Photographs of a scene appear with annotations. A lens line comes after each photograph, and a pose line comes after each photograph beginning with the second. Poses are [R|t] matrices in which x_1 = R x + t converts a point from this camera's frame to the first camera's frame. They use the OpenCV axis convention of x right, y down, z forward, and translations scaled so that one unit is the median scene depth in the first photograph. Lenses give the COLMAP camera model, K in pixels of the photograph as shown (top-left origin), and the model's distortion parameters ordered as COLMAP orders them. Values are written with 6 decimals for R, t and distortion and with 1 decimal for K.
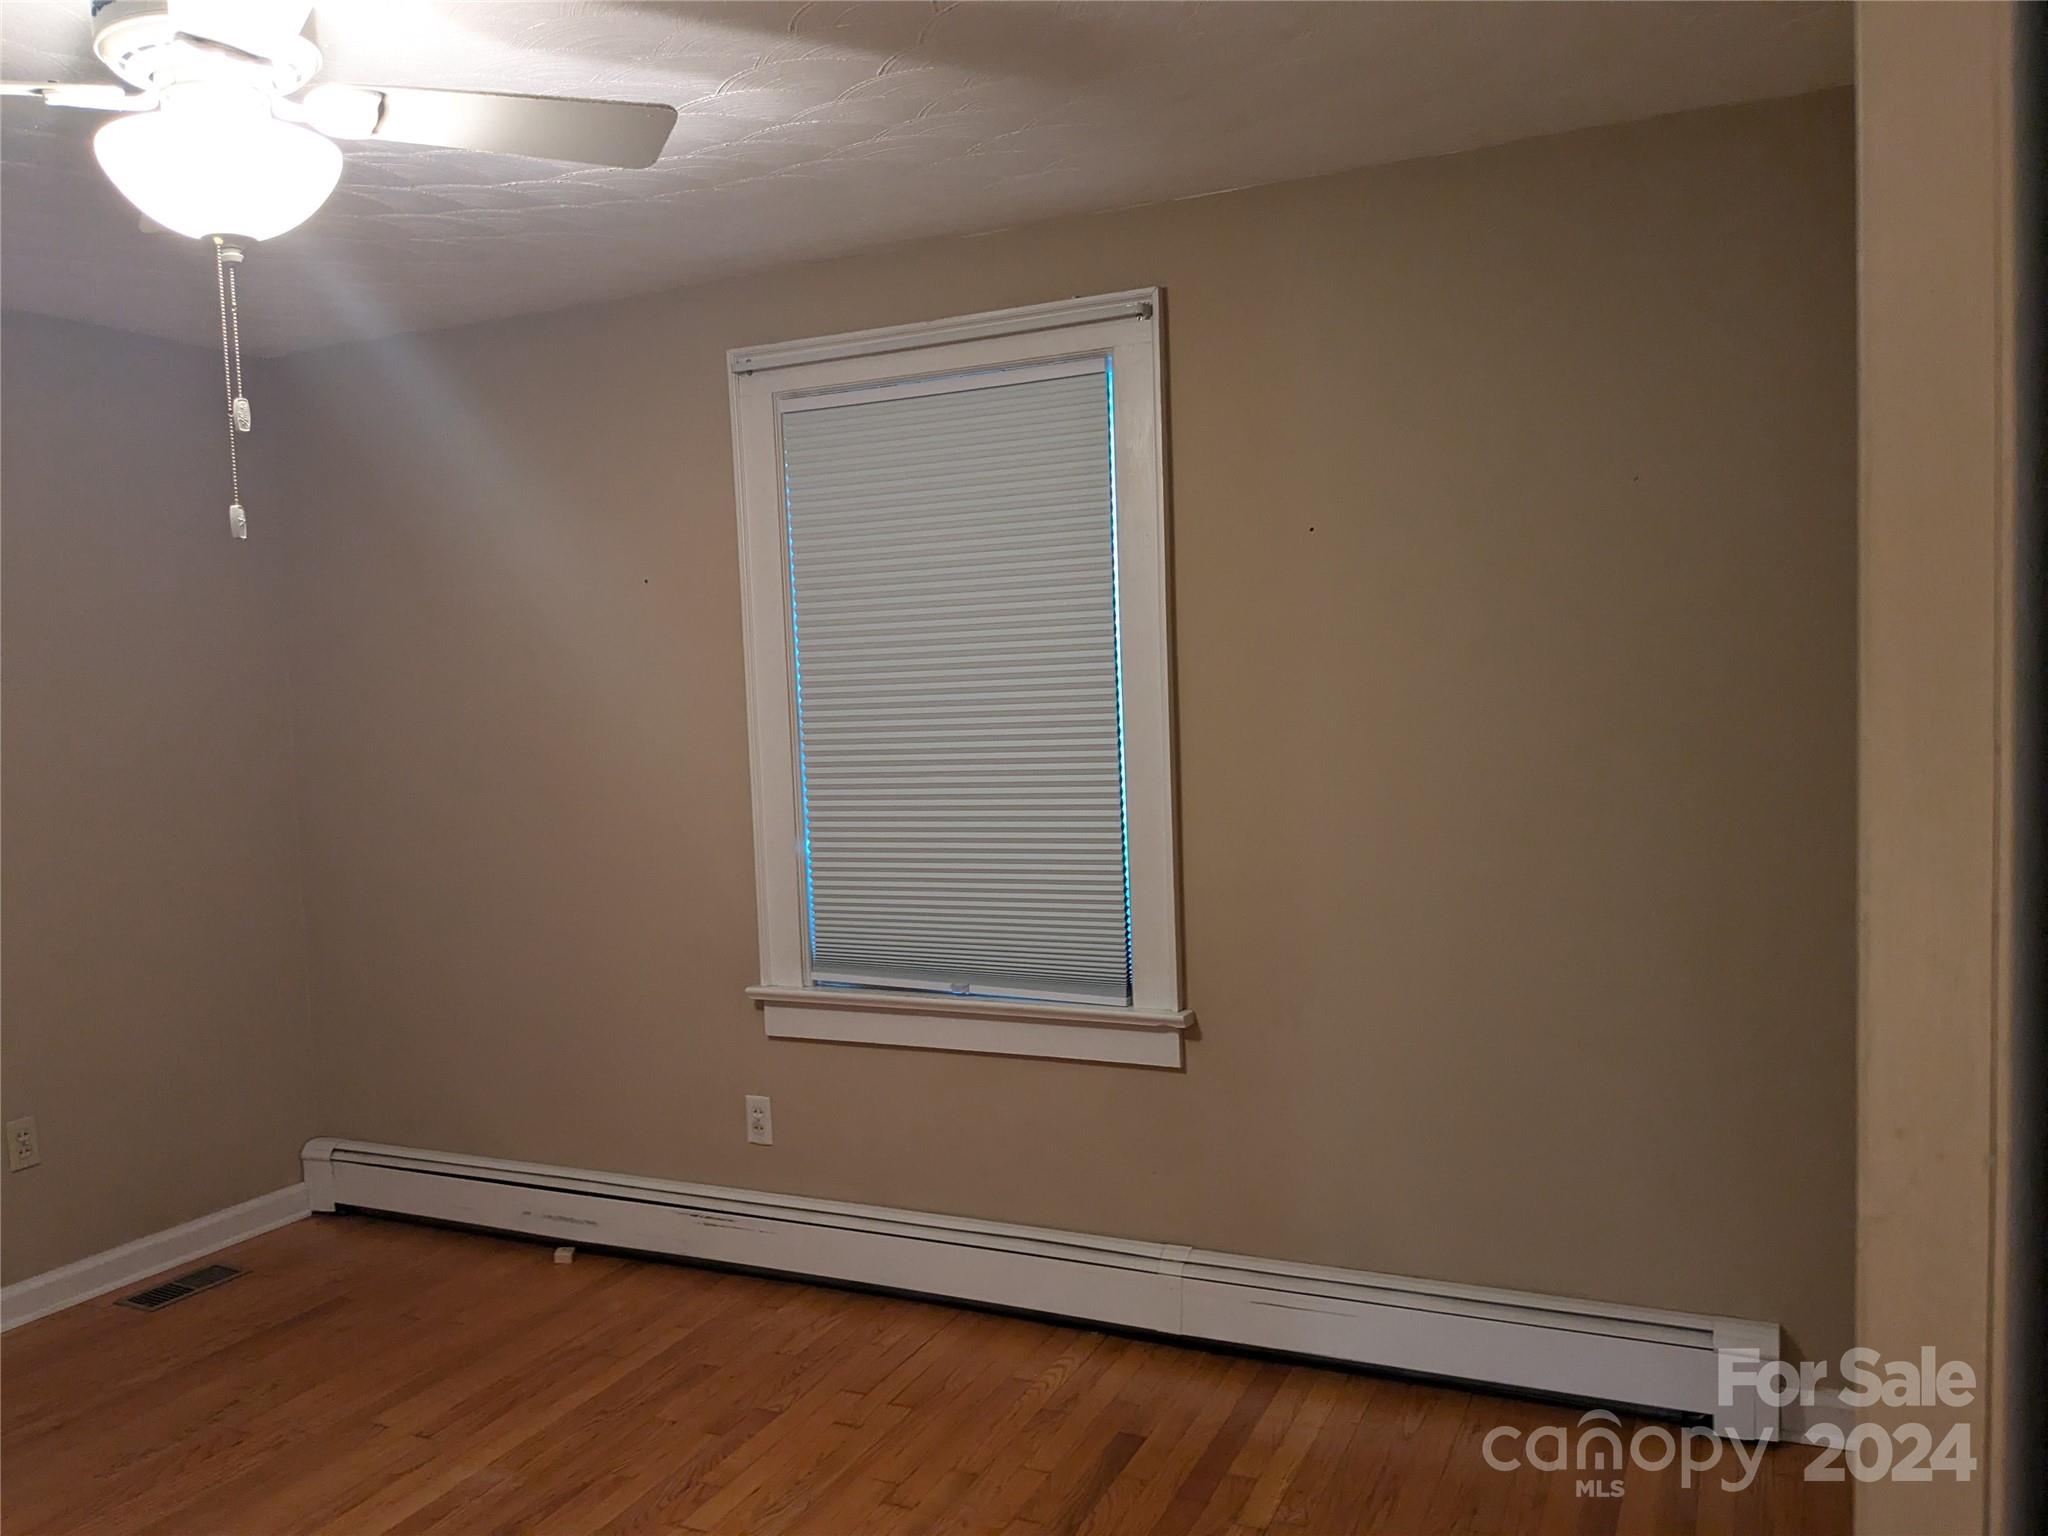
lens RADIAL K [[1599.8, 0, 1027.0], [0, 1599.8, 779.4], [0, 0, 1]] dist [0.035691, -0.064967]
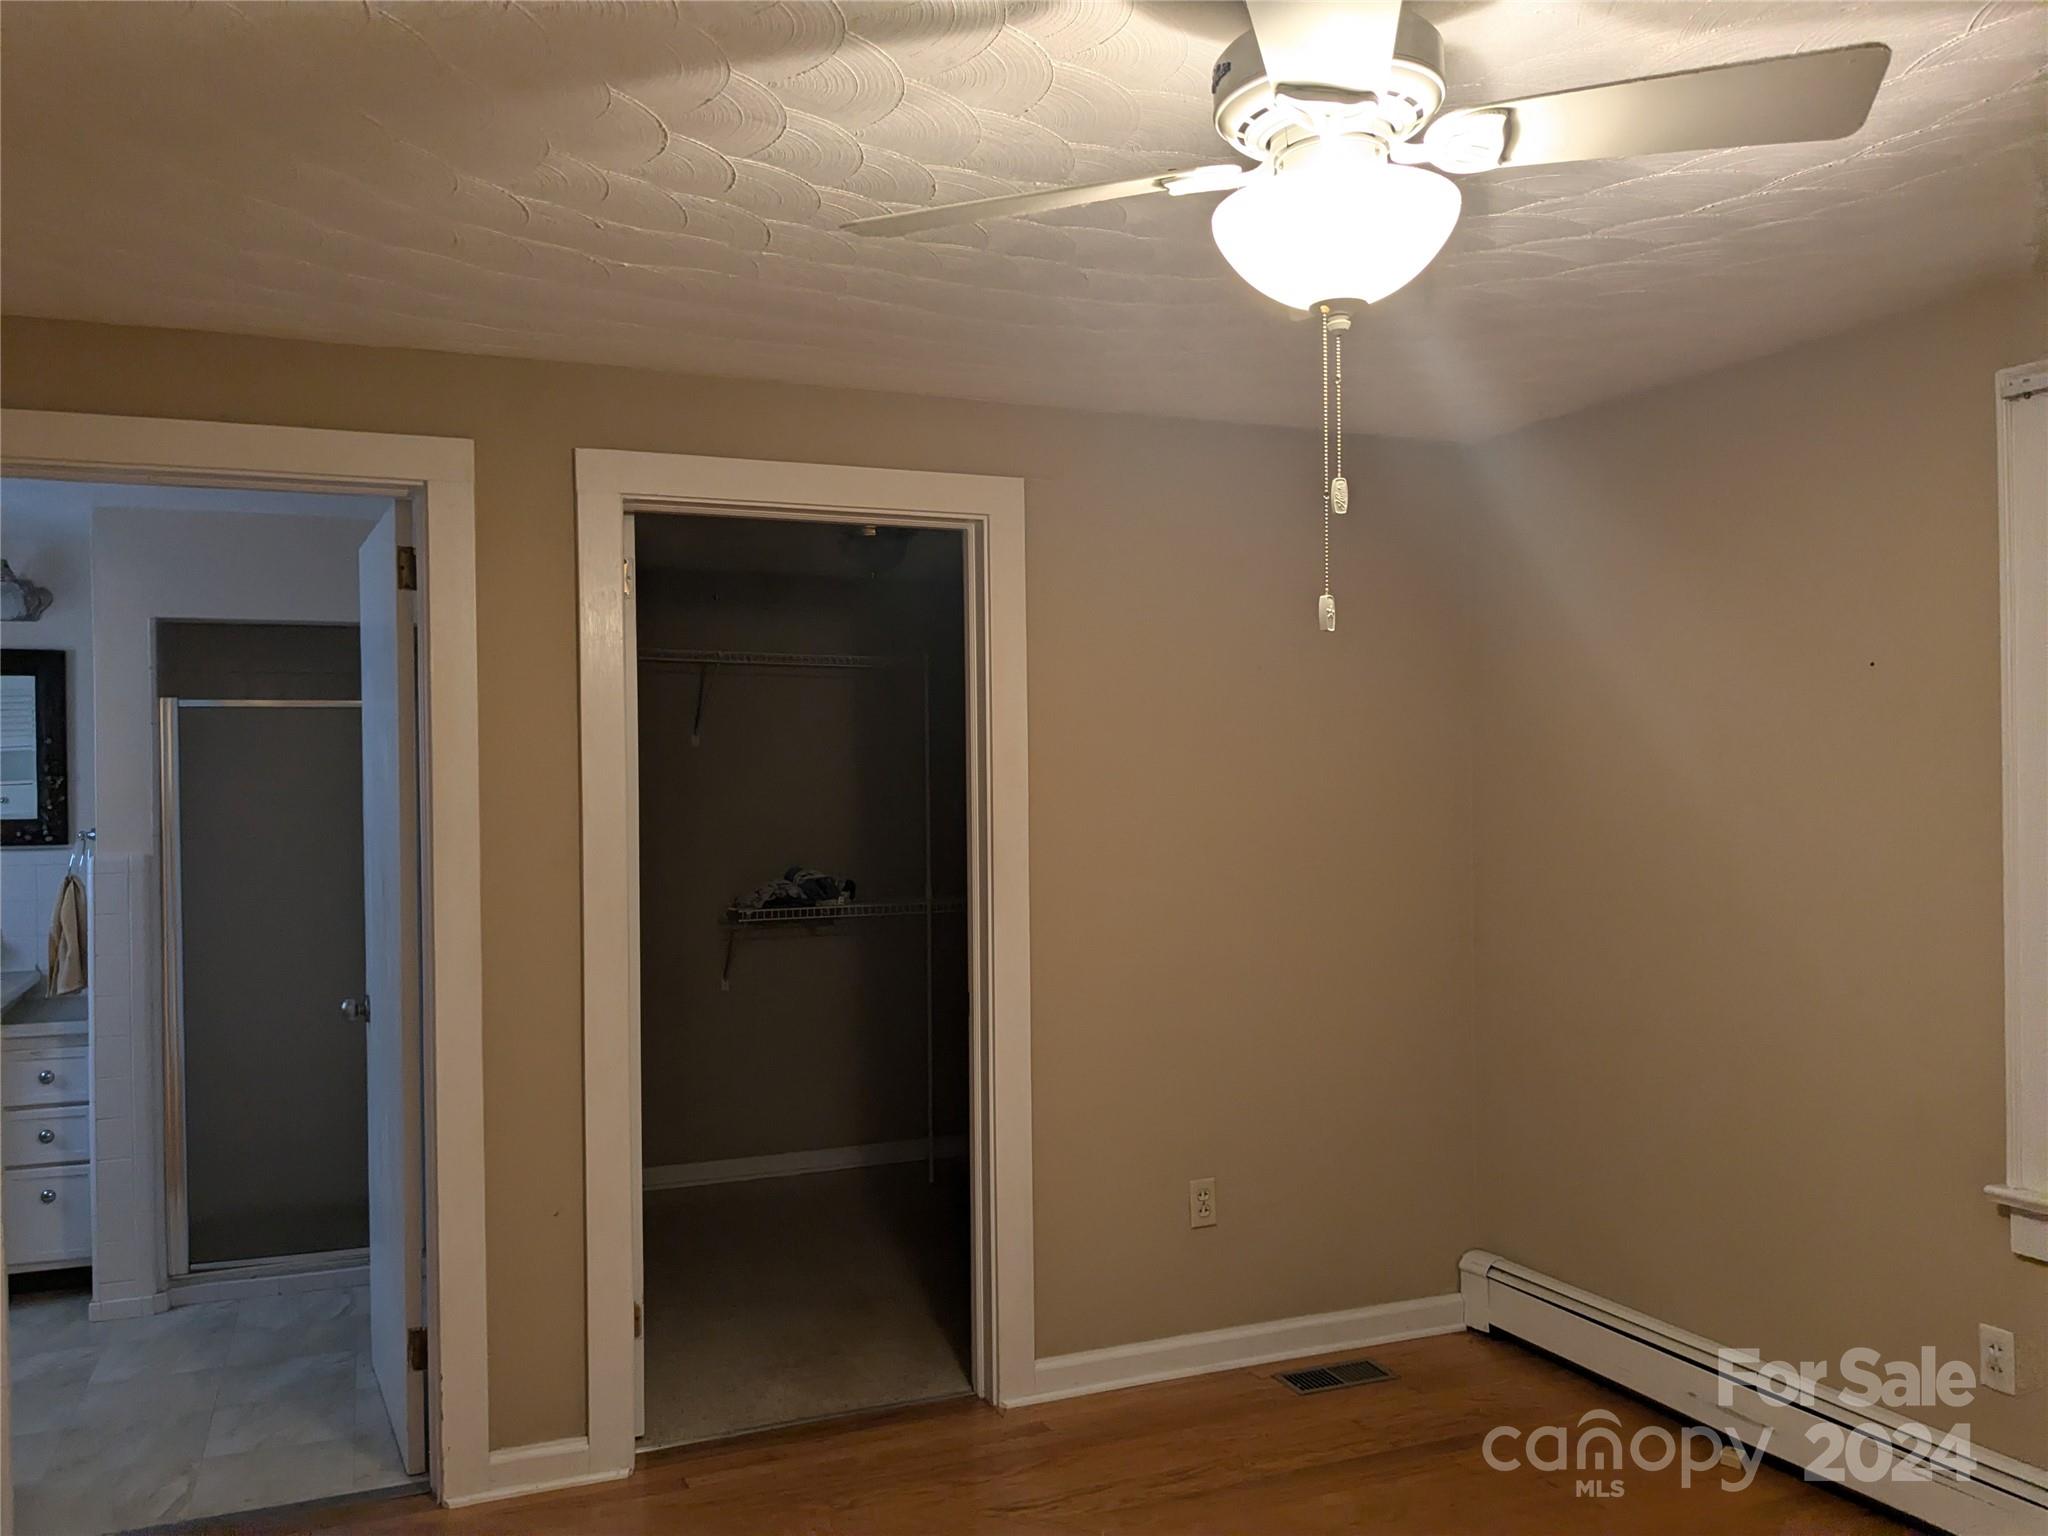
lens RADIAL K [[1639.8, 0, 1021.9], [0, 1639.8, 781.2], [0, 0, 1]] dist [0.034679, -0.065727]
pose [[0.745835, 0.028558, -0.665518, 0.000387], [-0.063012, 0.997625, -0.027809, -0.017498], [0.663143, 0.062676, 0.745864, 0.120298]]
